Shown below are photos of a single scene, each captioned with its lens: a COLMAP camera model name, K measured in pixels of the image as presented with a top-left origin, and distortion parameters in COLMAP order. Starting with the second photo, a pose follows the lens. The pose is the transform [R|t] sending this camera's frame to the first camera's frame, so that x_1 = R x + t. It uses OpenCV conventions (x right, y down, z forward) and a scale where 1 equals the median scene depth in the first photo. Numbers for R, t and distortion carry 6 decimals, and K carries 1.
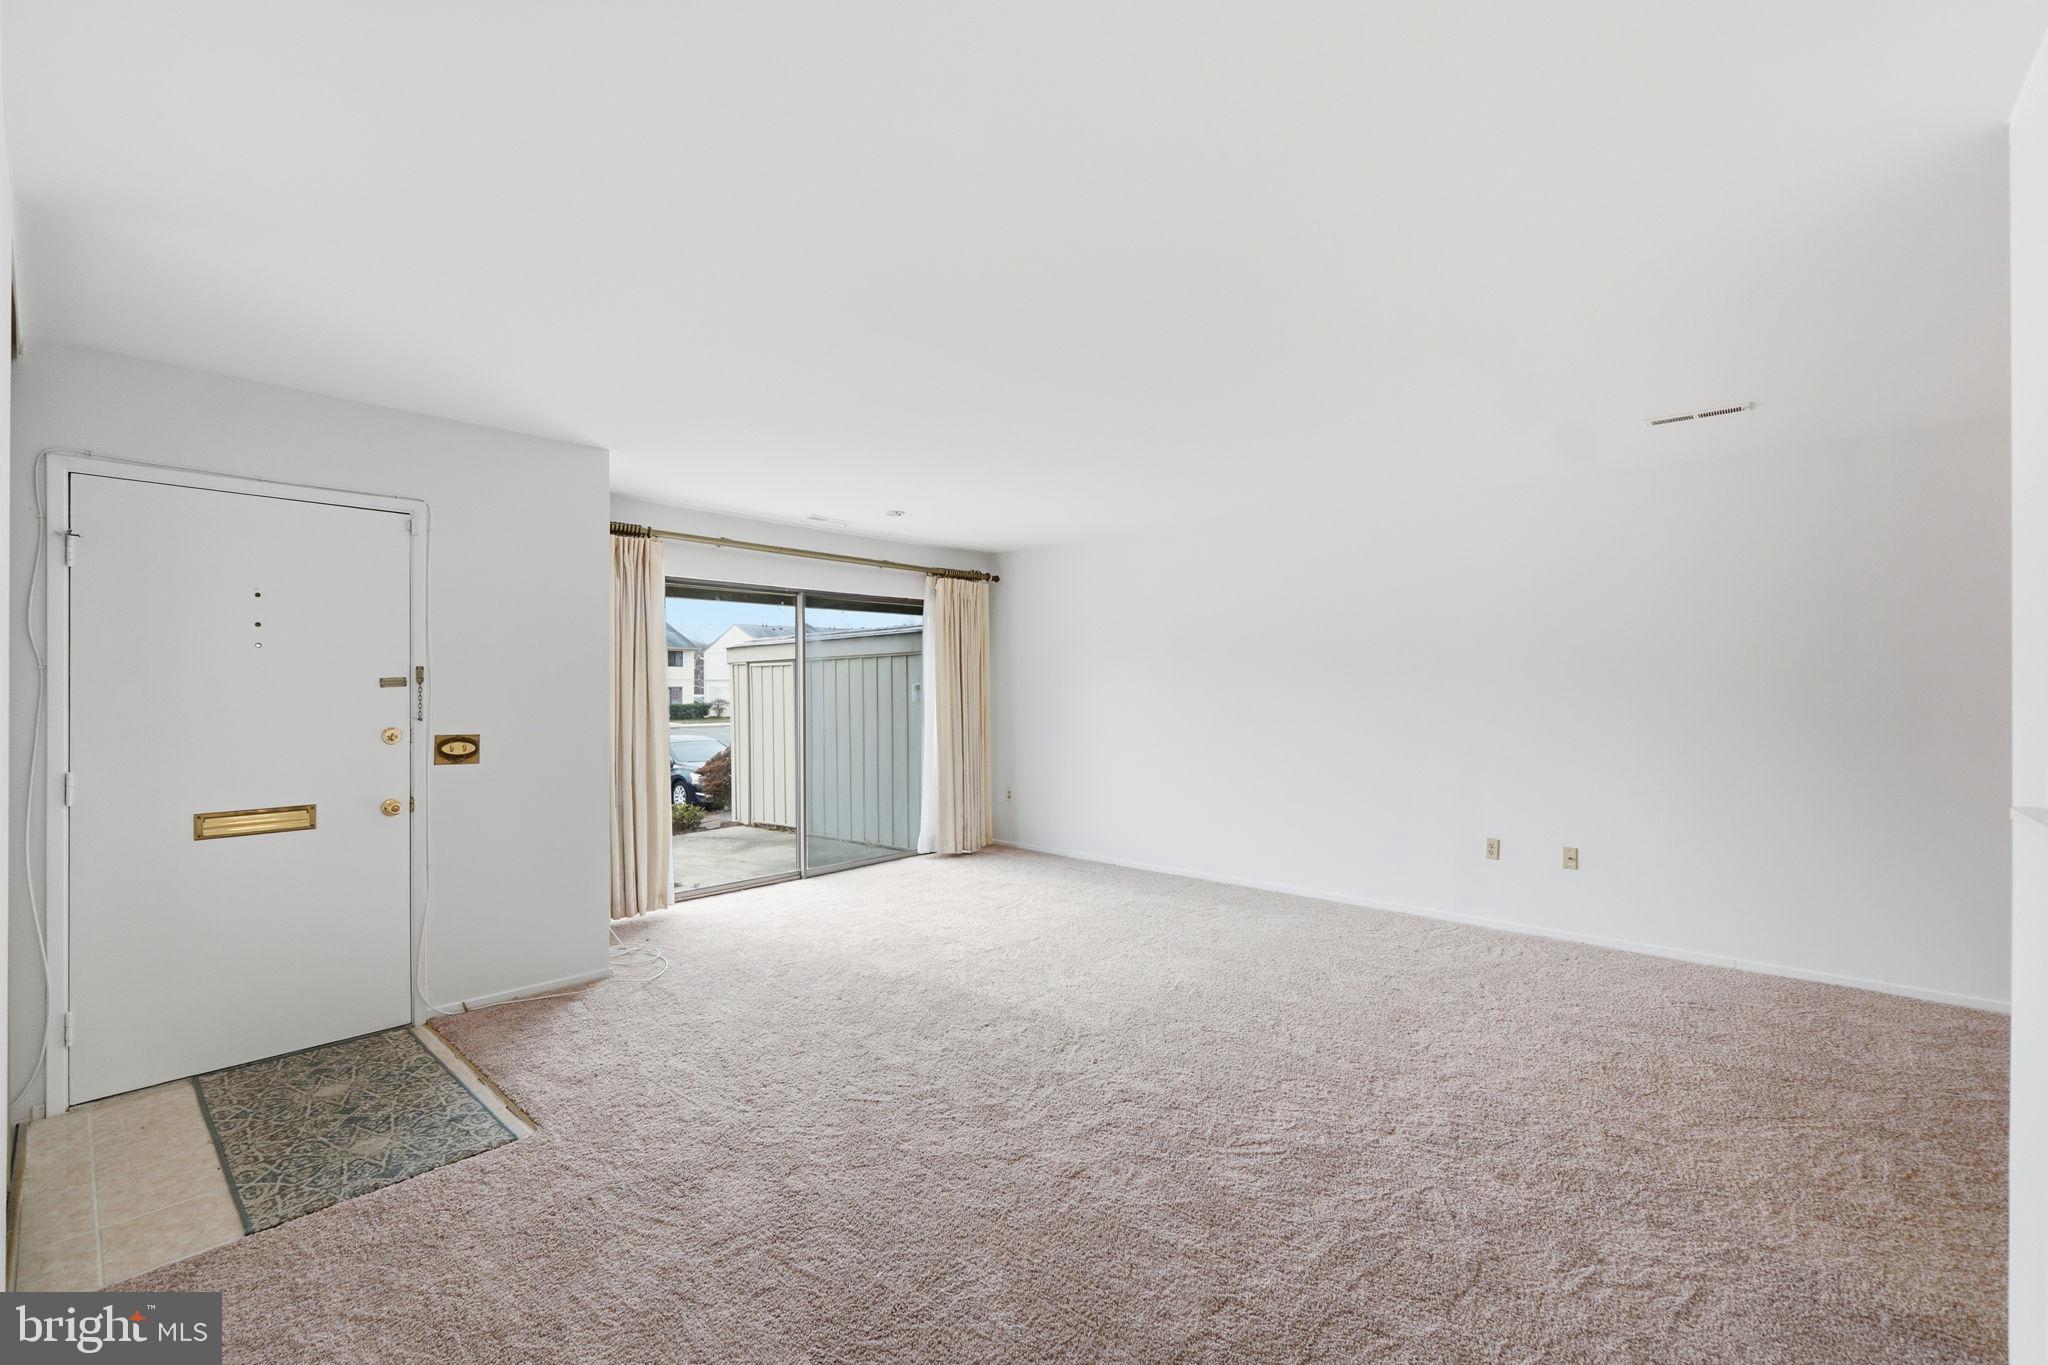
lens RADIAL K [[873.2, 0, 1029.8], [0, 873.2, 684.6], [0, 0, 1]] dist [-0.011867, 0.003122]
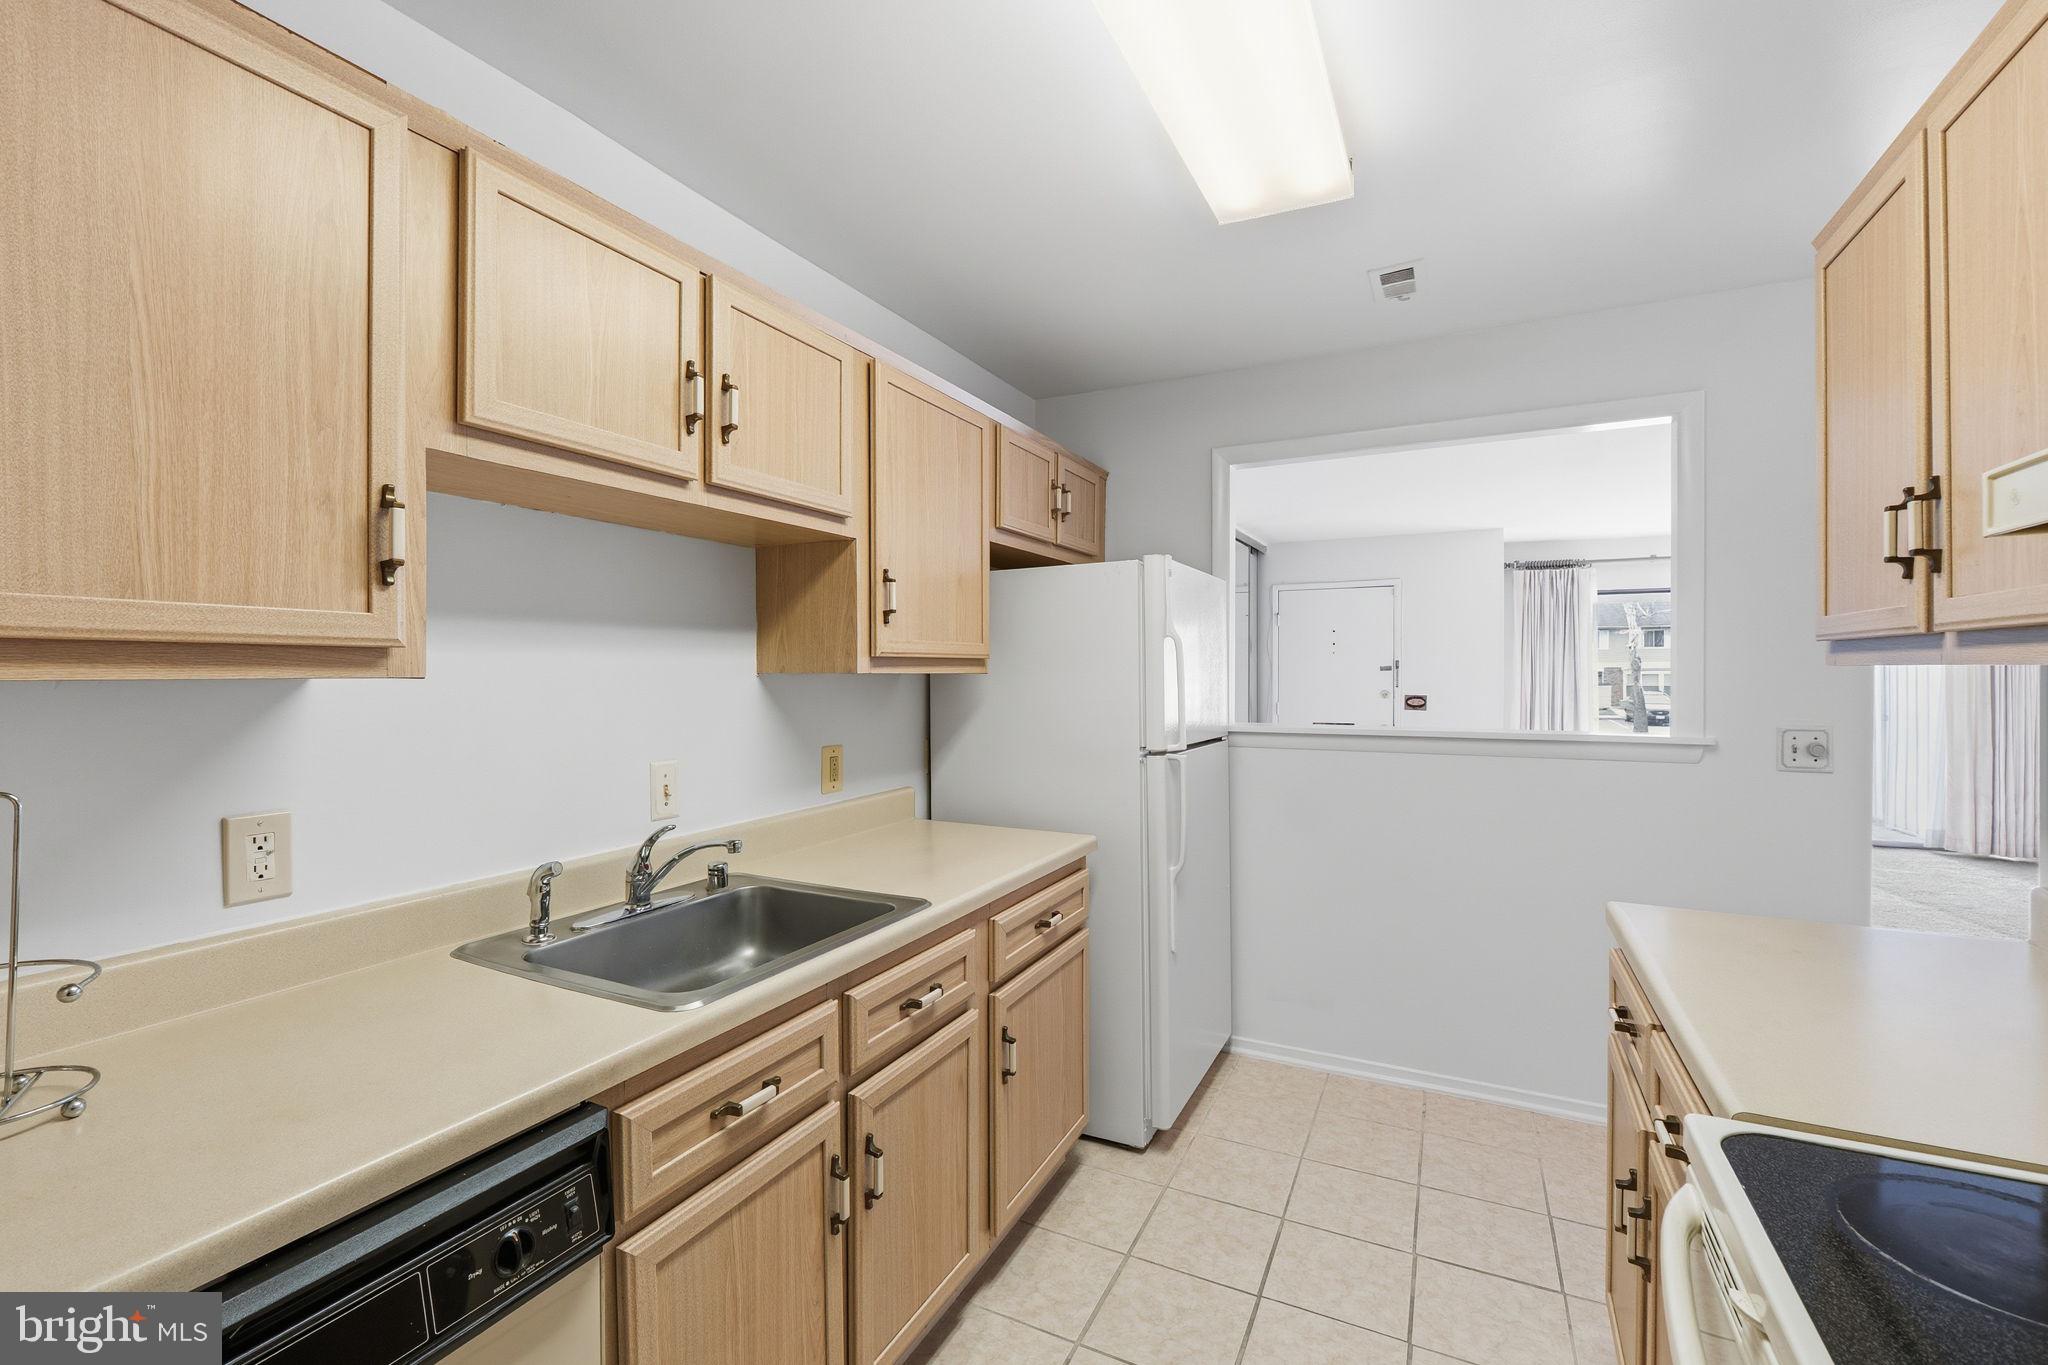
lens RADIAL K [[873.2, 0, 1013.3], [0, 873.2, 678.1], [0, 0, 1]] dist [-0.011867, 0.003122]
pose [[0.242212, 0.003977, -0.970215, 1.039564], [0.003170, 0.999983, 0.004891, 0.007243], [0.970218, -0.004260, 0.242195, -0.360679]]
